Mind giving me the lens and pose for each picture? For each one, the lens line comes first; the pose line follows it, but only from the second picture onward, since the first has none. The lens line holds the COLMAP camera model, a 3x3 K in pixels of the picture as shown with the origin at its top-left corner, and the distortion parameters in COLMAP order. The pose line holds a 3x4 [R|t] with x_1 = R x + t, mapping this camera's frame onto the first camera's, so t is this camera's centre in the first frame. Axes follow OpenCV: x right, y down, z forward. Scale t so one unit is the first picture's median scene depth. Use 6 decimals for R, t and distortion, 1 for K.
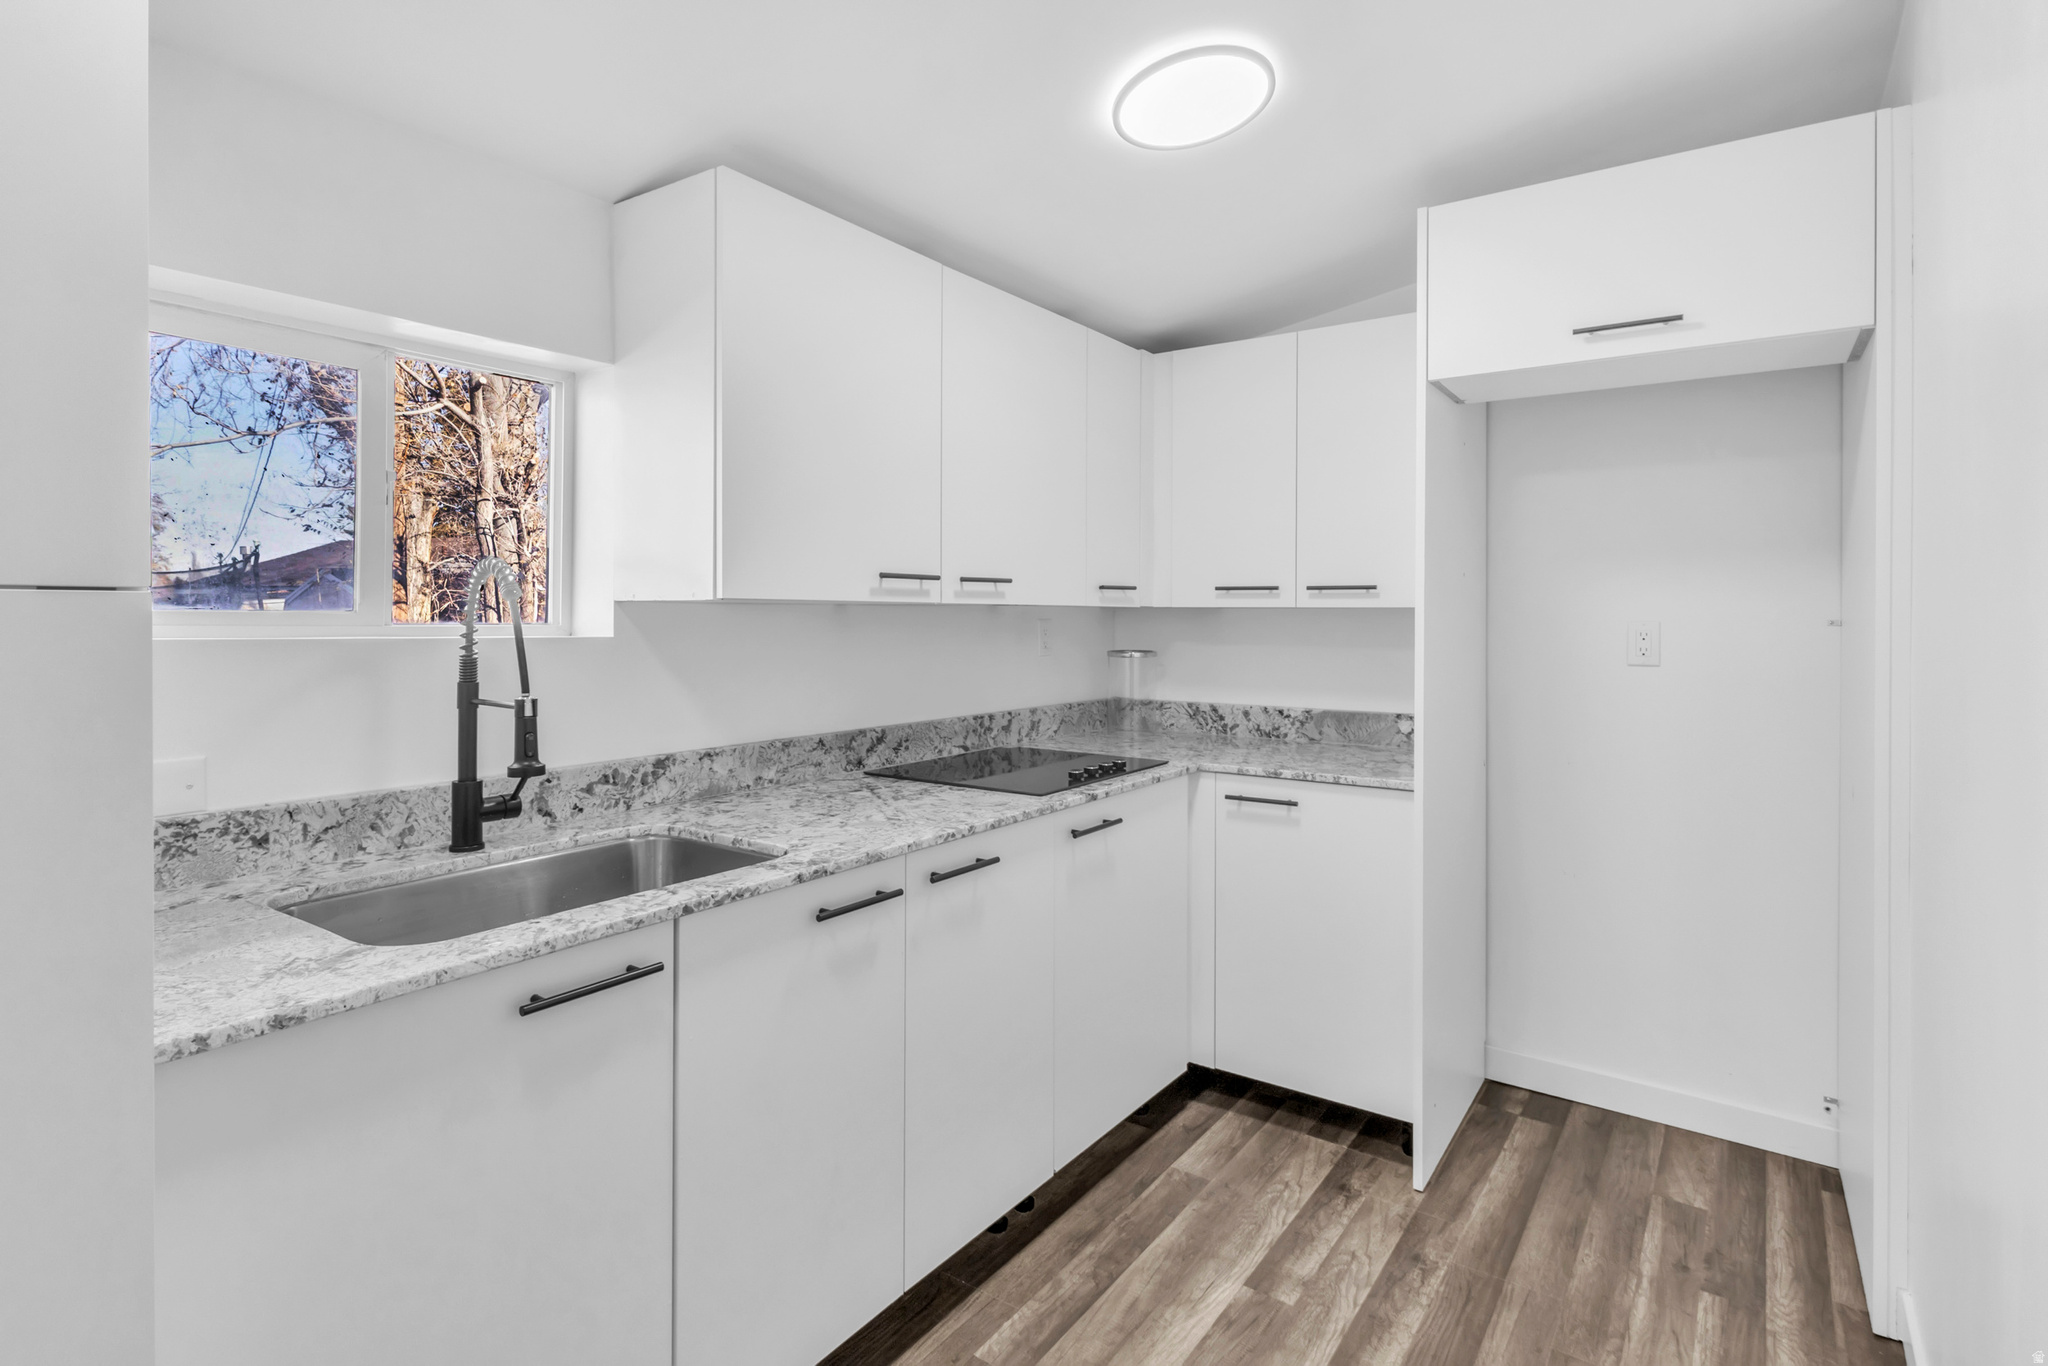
lens RADIAL K [[1034.9, 0, 1003.5], [0, 1034.9, 618.6], [0, 0, 1]] dist [0.015649, -0.004386]
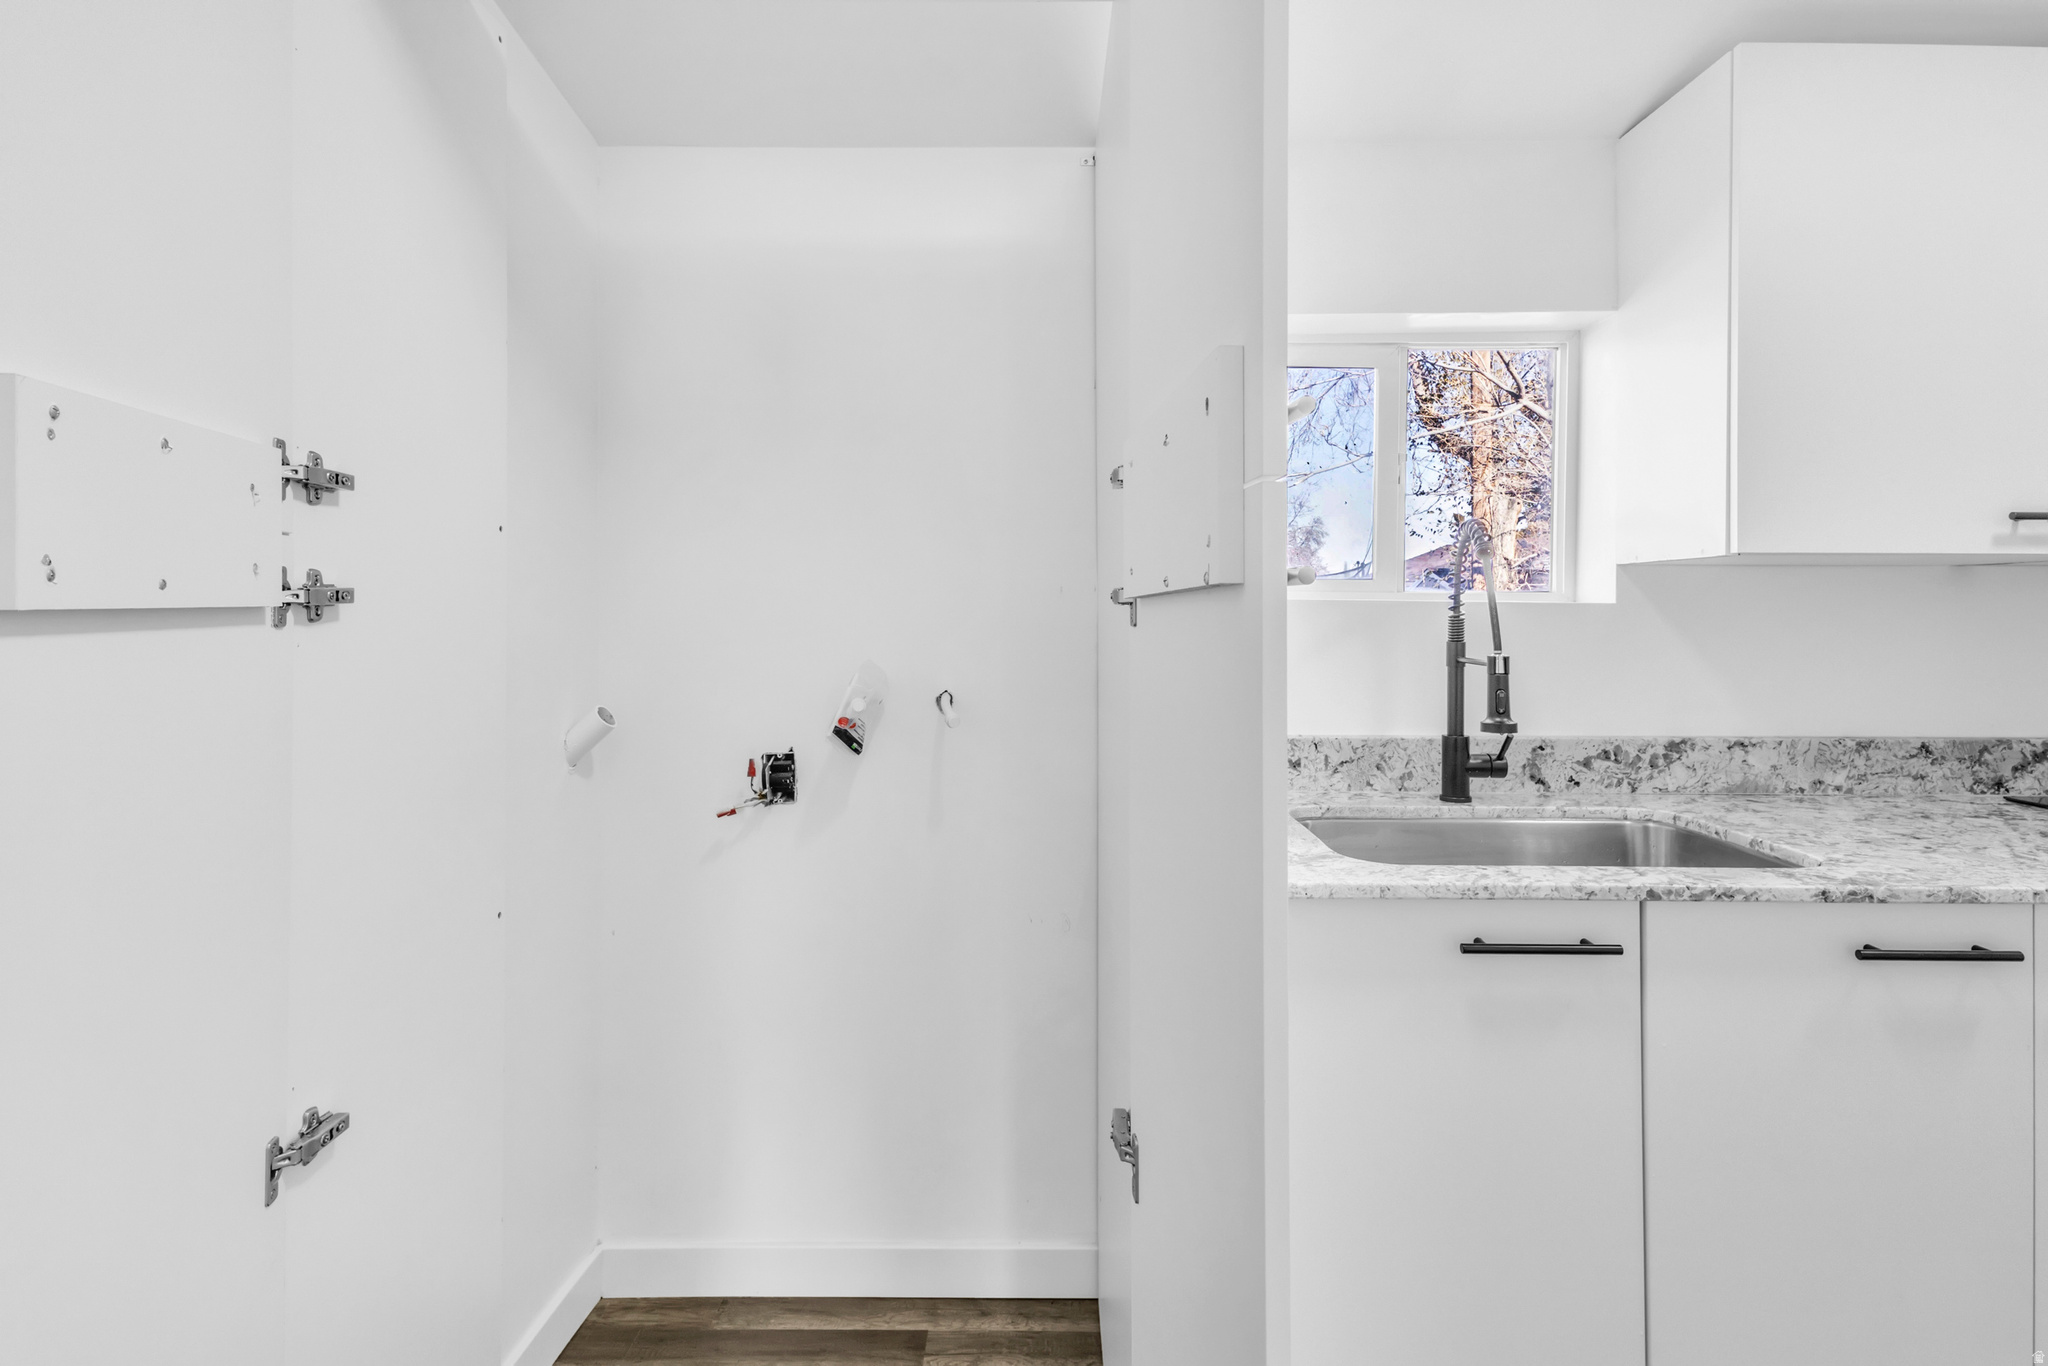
lens RADIAL K [[1034.9, 0, 1047.6], [0, 1034.9, 612.2], [0, 0, 1]] dist [0.015649, -0.004386]
pose [[0.575433, -0.003445, -0.817841, 0.105304], [-0.007381, 0.999929, -0.009405, 0.043565], [0.817815, 0.011448, 0.575367, 0.054081]]
